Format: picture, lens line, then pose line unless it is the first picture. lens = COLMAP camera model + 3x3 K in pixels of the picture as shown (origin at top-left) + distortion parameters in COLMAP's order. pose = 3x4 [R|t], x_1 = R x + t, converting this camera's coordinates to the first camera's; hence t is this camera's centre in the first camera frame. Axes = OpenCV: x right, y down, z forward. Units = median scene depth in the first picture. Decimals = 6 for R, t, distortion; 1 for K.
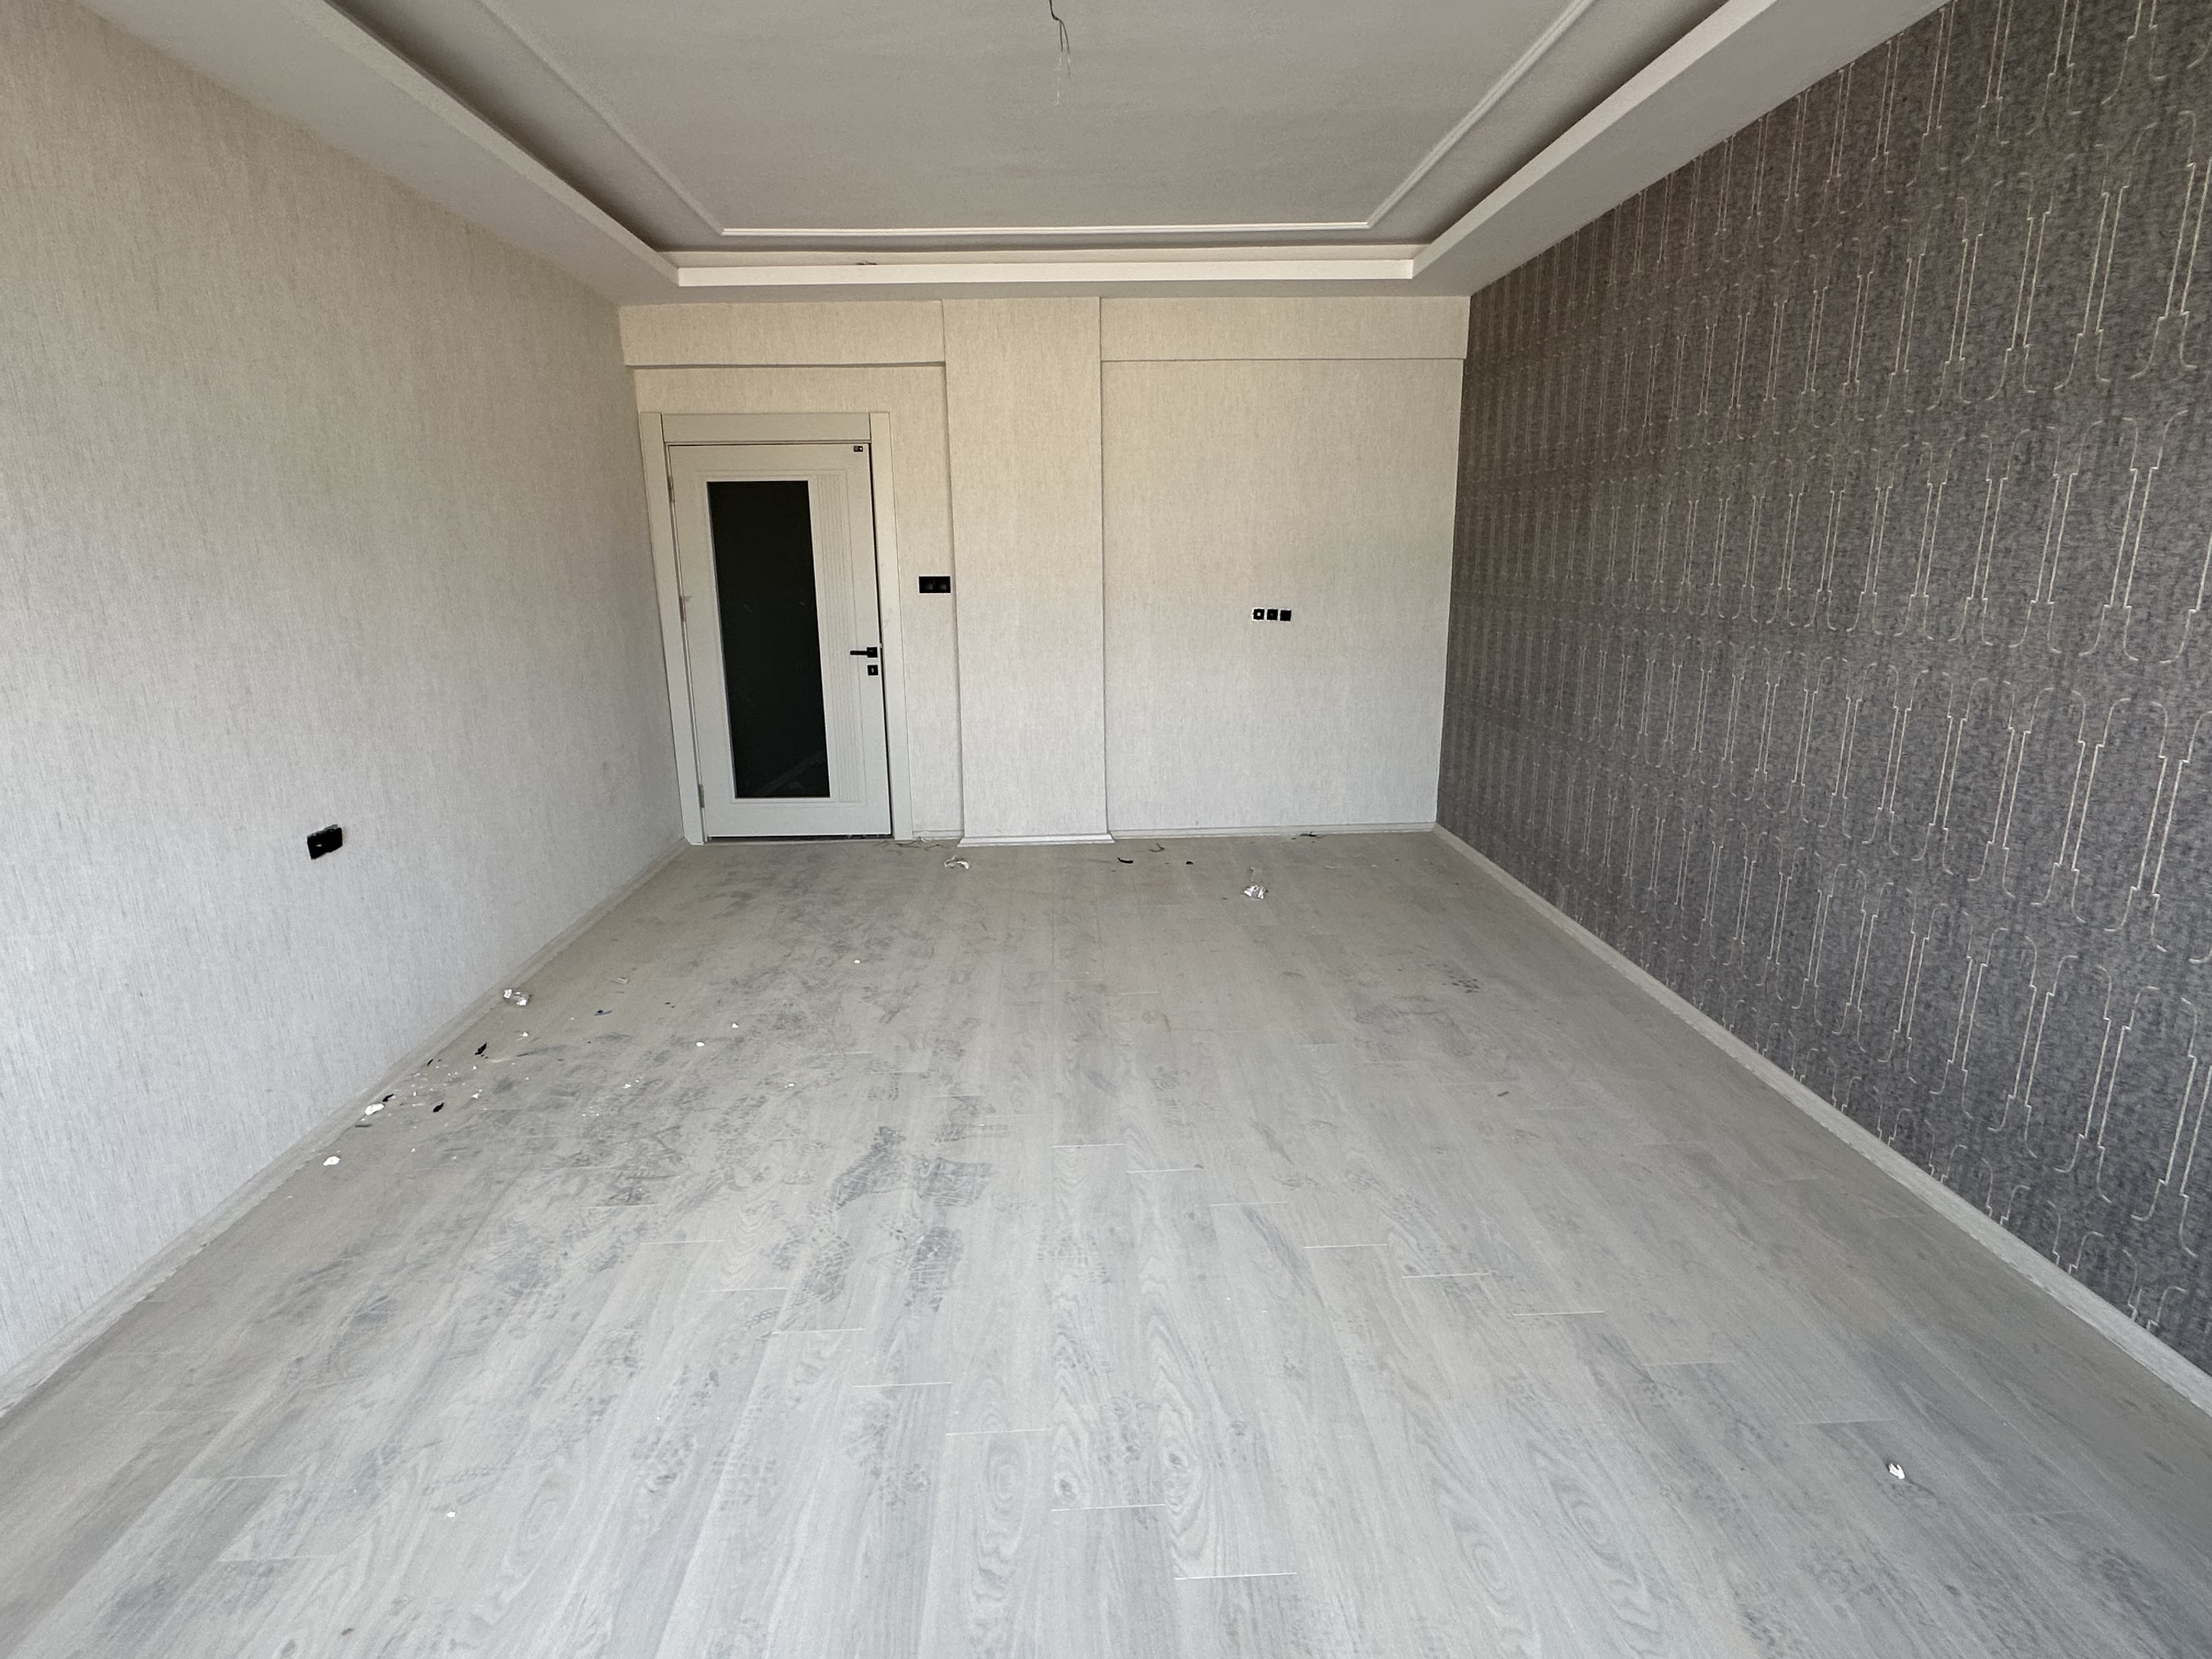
lens RADIAL K [[1152.6, 0, 1104.9], [0, 1152.6, 831.6], [0, 0, 1]] dist [-0.002706, 0.000969]
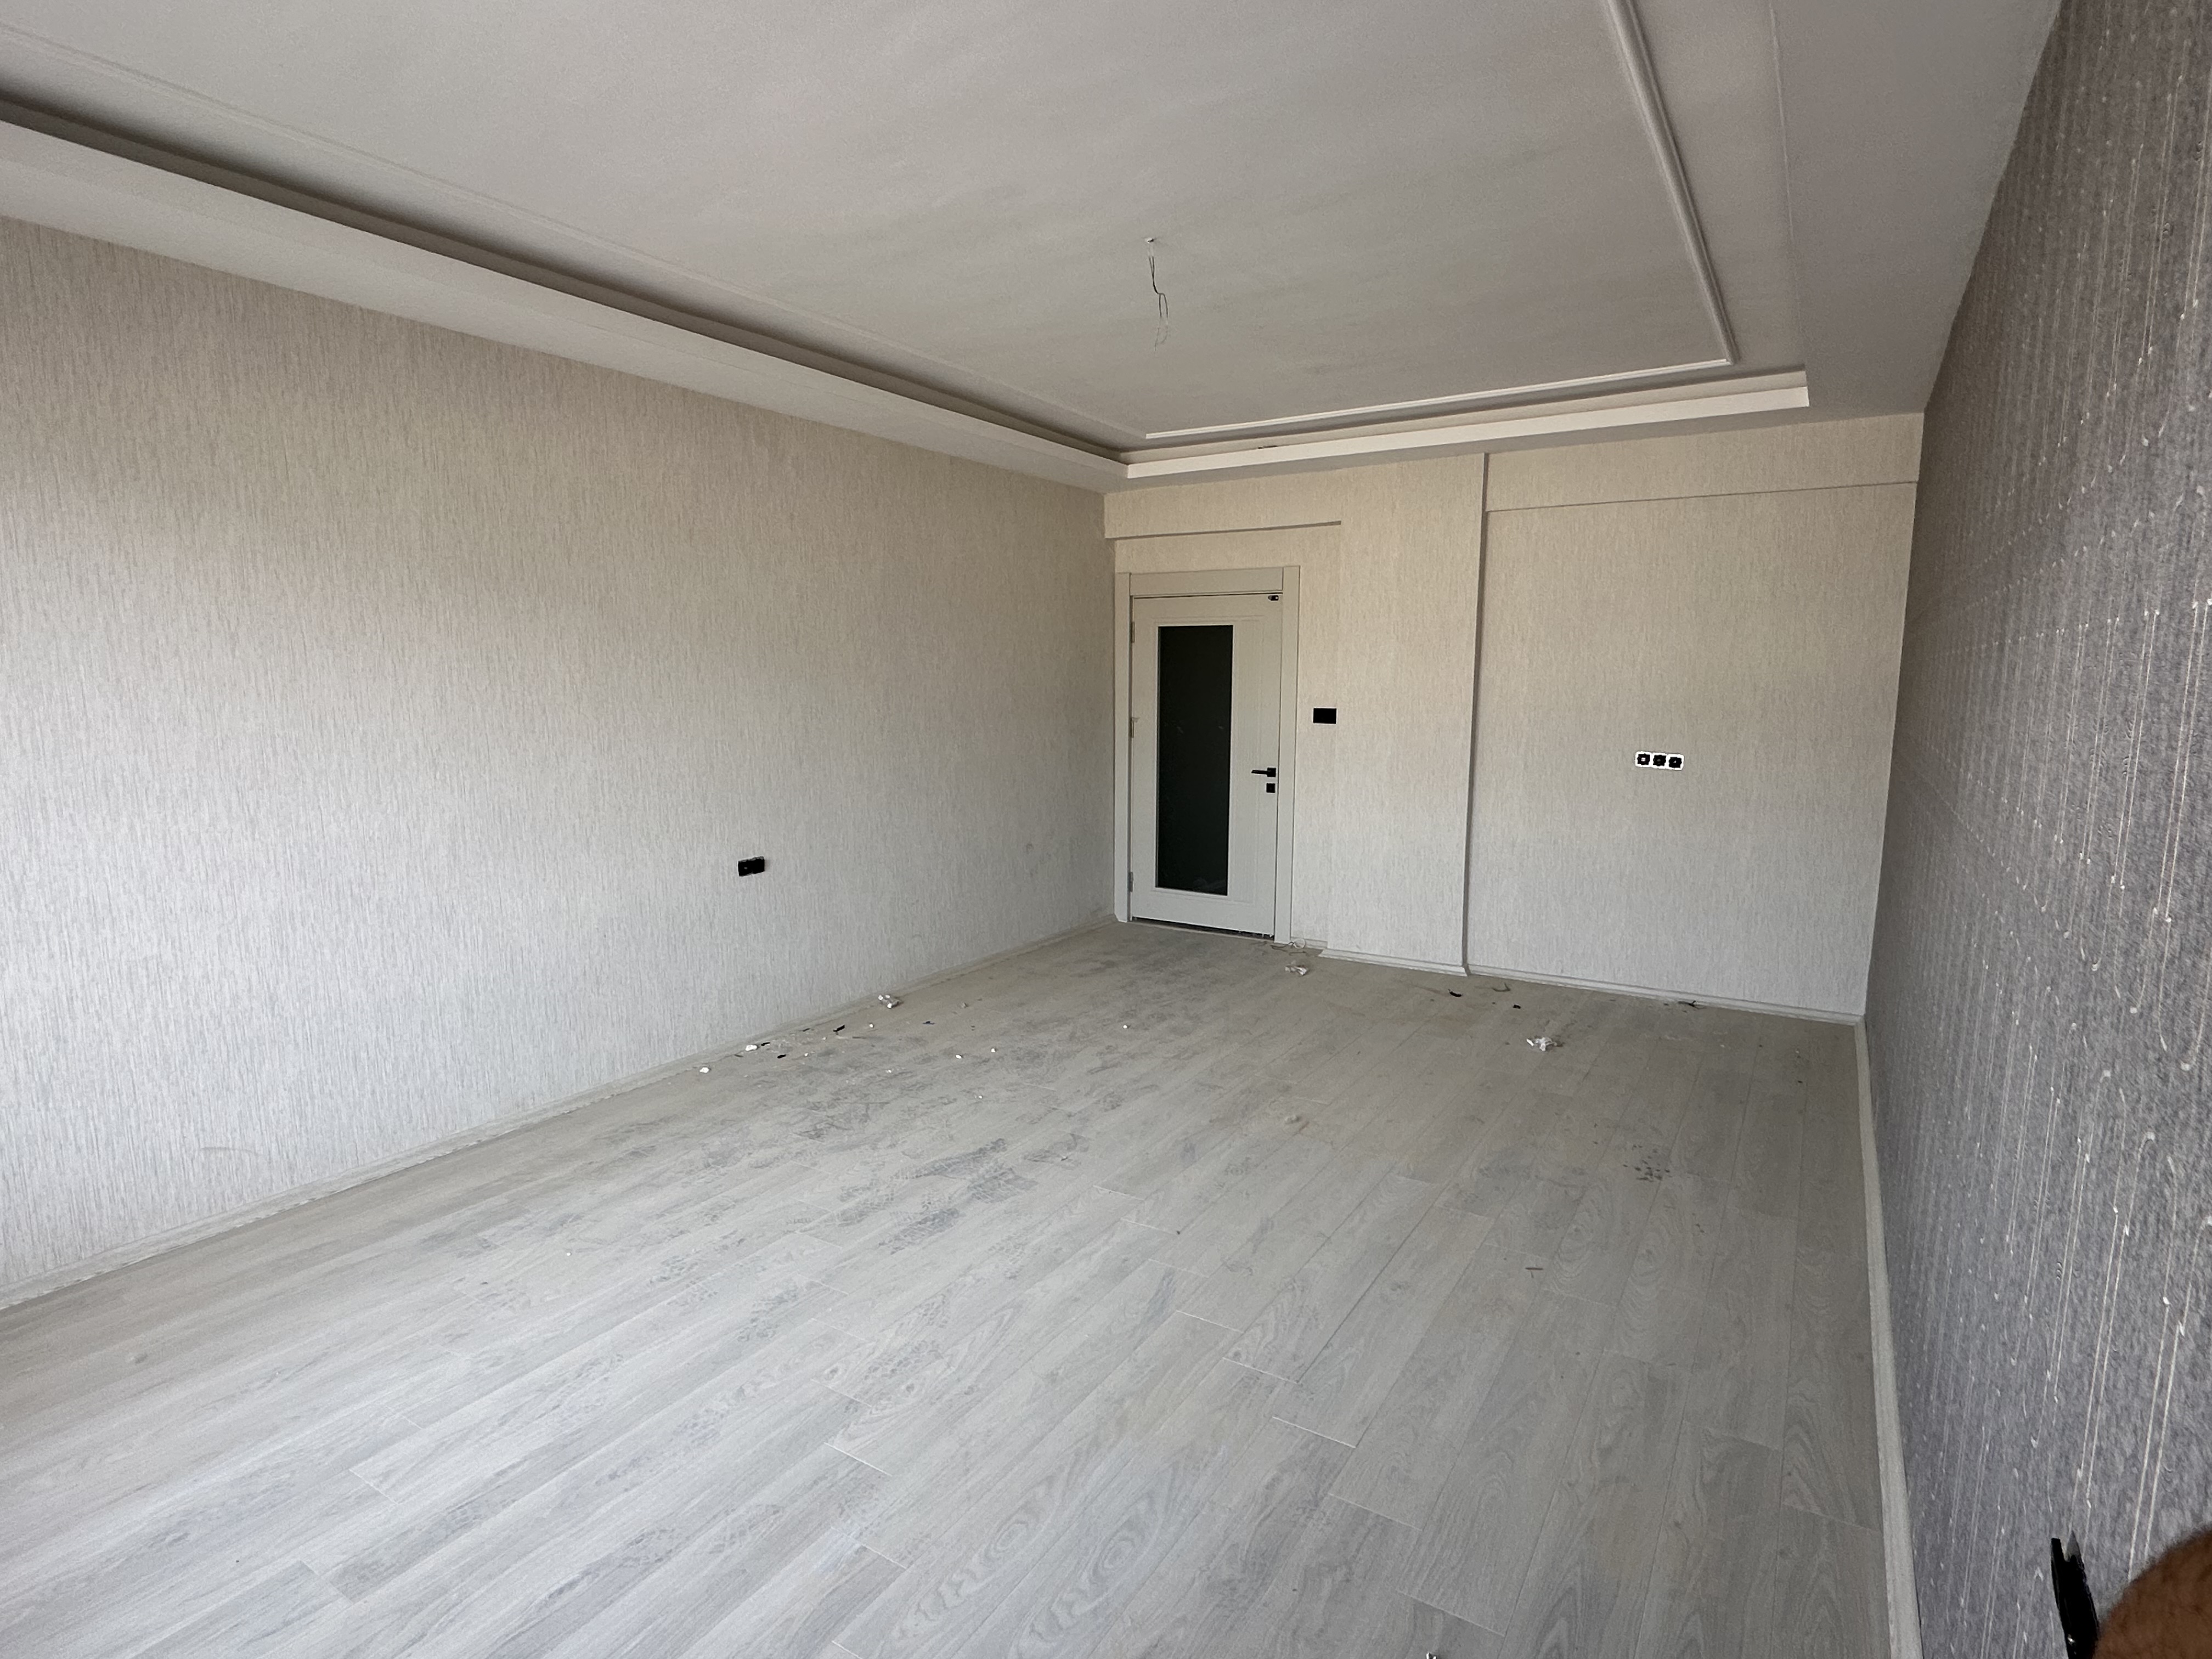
lens RADIAL K [[1152.6, 0, 1109.8], [0, 1152.6, 833.1], [0, 0, 1]] dist [-0.002706, 0.000969]
pose [[0.824497, 0.093675, -0.558058, 0.504483], [-0.149684, 0.987178, -0.055444, -0.018918], [0.545709, 0.129246, 0.827947, -0.018636]]
